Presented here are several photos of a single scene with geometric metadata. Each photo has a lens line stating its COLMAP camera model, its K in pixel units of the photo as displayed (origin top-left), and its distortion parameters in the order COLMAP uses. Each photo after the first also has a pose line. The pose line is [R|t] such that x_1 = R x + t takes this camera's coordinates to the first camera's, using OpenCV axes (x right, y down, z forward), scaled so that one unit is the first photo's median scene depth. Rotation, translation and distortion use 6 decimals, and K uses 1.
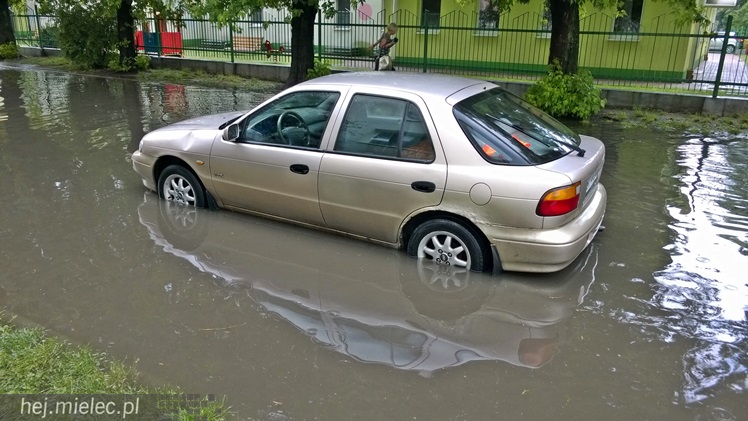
lens RADIAL K [[607.2, 0, 374.0], [0, 607.2, 210.5], [0, 0, 1]] dist [0.002739, -0.010431]
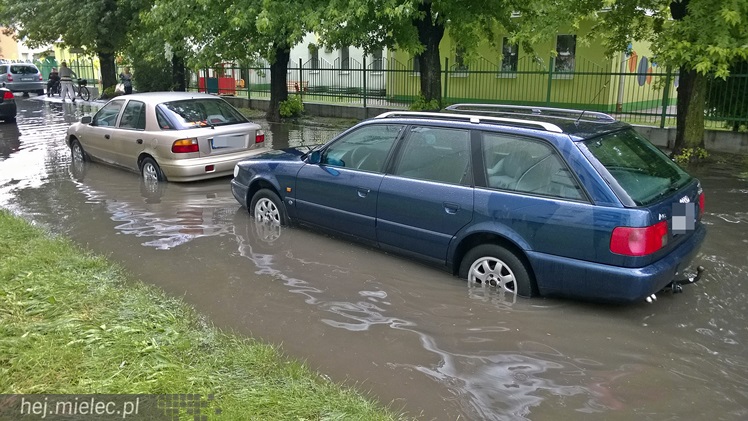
lens RADIAL K [[607.2, 0, 374.0], [0, 607.2, 210.5], [0, 0, 1]] dist [0.002739, -0.010431]
pose [[0.971719, 0.036396, -0.233317, 0.219462], [-0.053453, 0.996307, -0.067200, 0.047958], [0.230009, 0.077771, 0.970076, -0.135191]]
